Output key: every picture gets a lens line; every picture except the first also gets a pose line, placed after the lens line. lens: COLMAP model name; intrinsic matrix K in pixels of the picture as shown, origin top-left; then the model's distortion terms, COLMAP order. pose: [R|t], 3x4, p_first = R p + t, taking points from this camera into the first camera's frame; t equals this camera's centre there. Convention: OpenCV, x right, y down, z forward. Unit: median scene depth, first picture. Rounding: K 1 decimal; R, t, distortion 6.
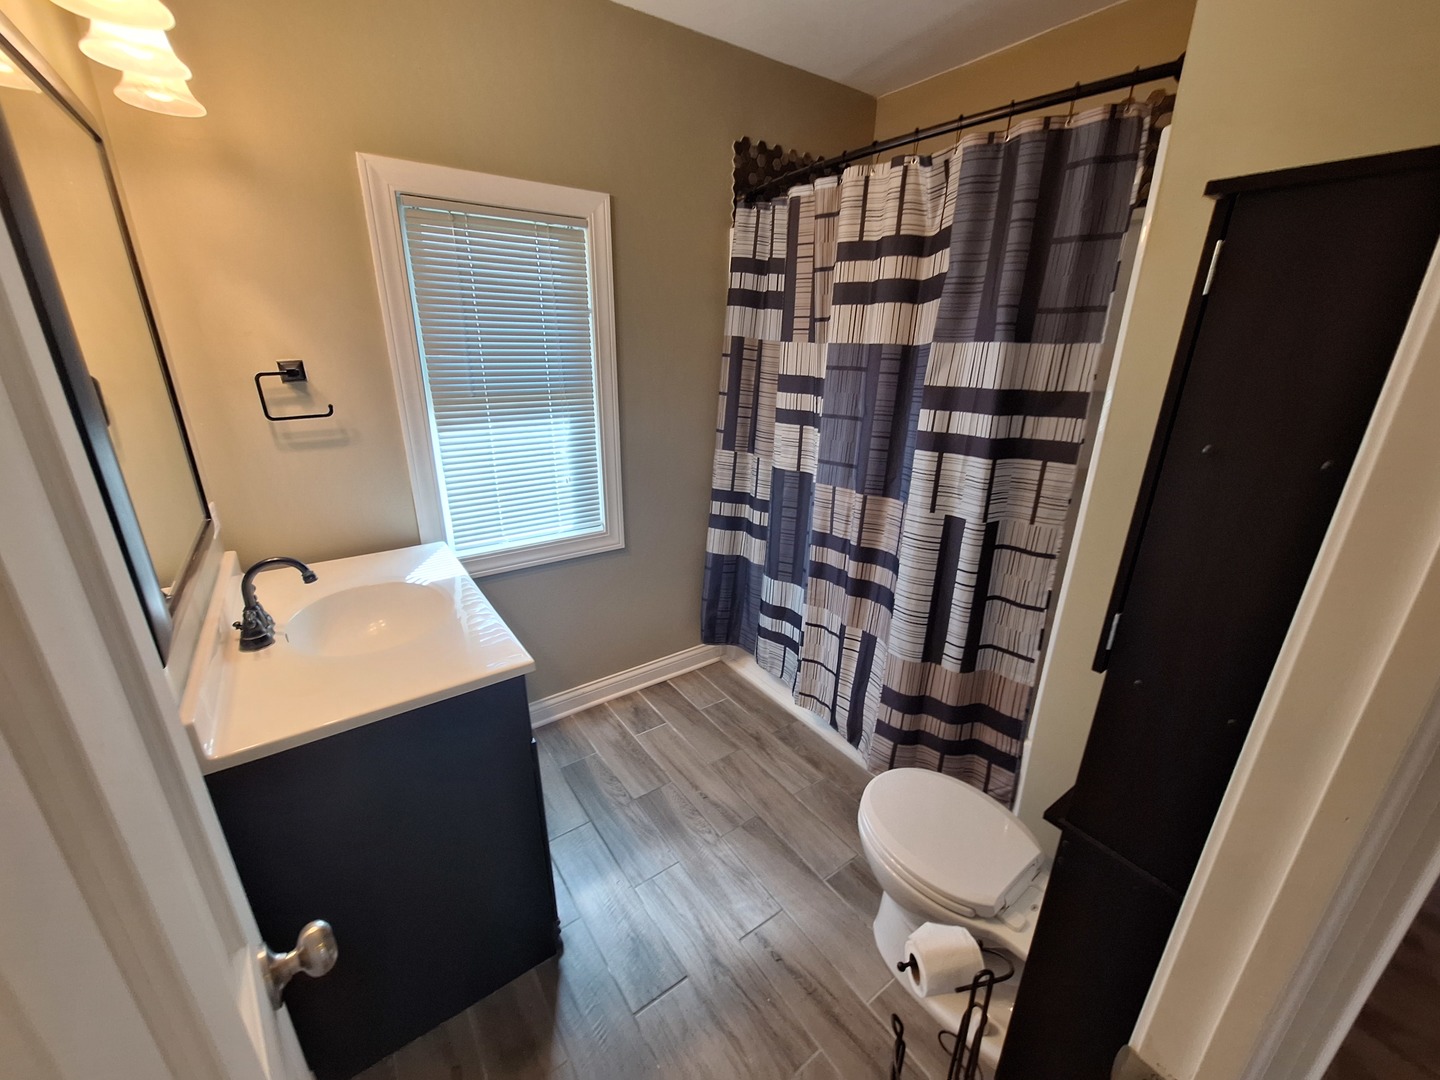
lens RADIAL K [[564.9, 0, 724.7], [0, 564.9, 540.8], [0, 0, 1]] dist [-0.003295, 0.001248]
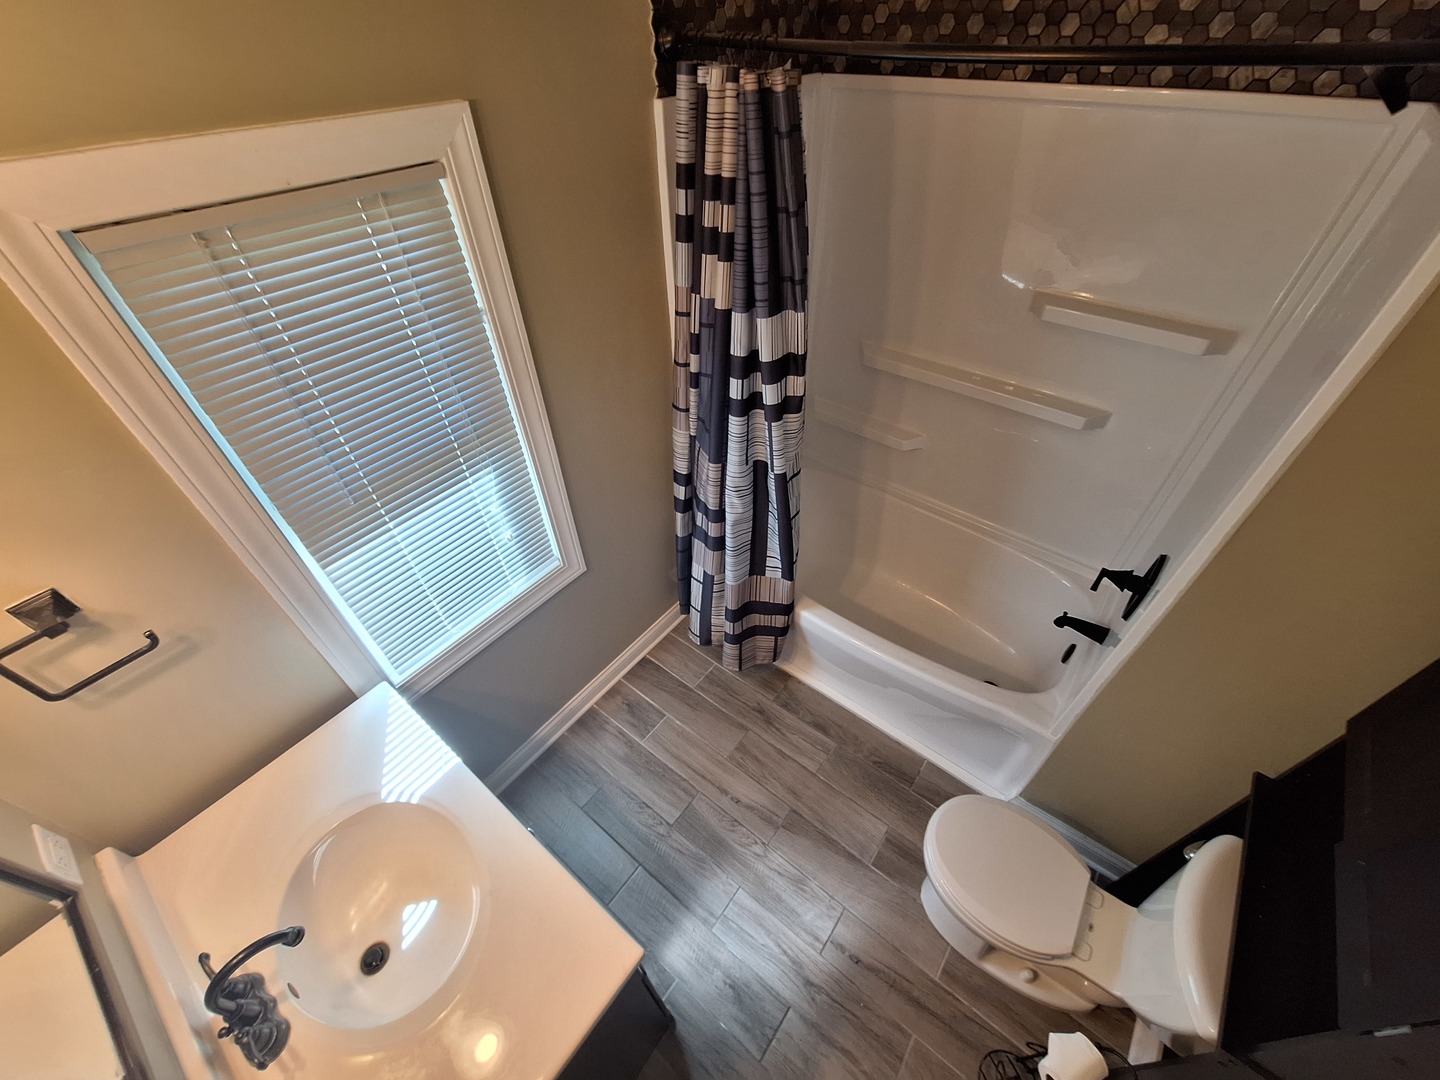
lens RADIAL K [[564.9, 0, 716.3], [0, 564.9, 539.7], [0, 0, 1]] dist [-0.003295, 0.001248]
pose [[0.961933, -0.209710, 0.175234, -0.151223], [0.118725, 0.898219, 0.423210, -0.416298], [-0.246150, -0.386295, 0.888924, 0.272016]]
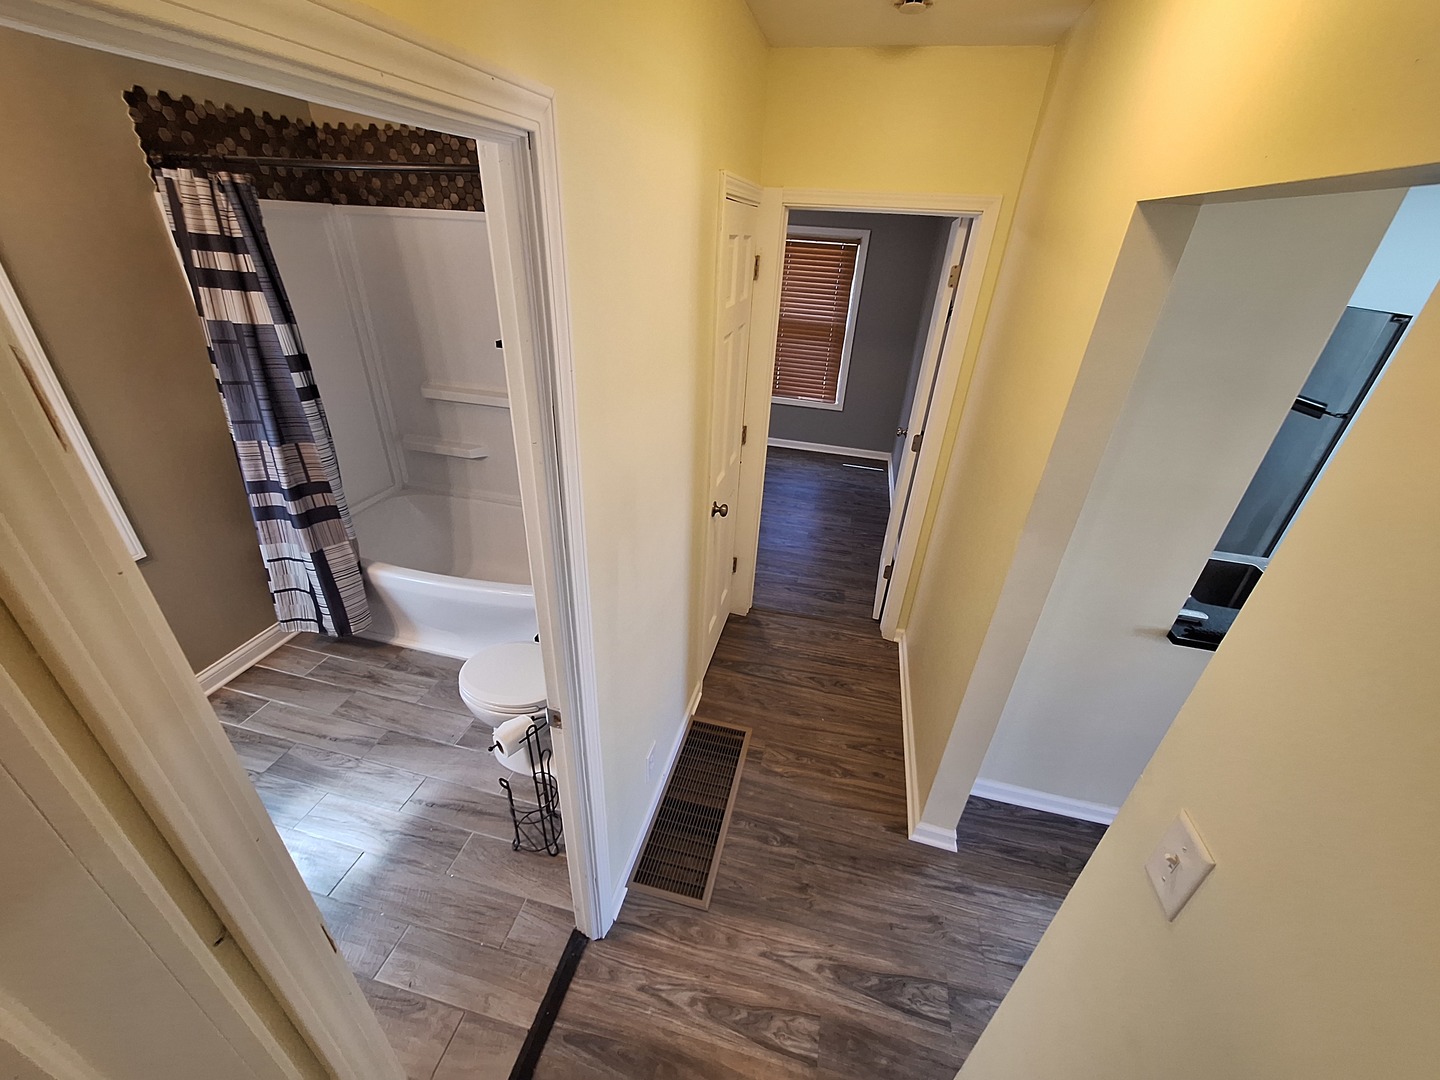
lens RADIAL K [[564.9, 0, 716.1], [0, 564.9, 542.0], [0, 0, 1]] dist [-0.003295, 0.001248]
pose [[0.759925, -0.292513, 0.580475, 0.005611], [0.176050, 0.952266, 0.249392, -0.089881], [-0.625716, -0.087326, 0.775147, -0.366851]]
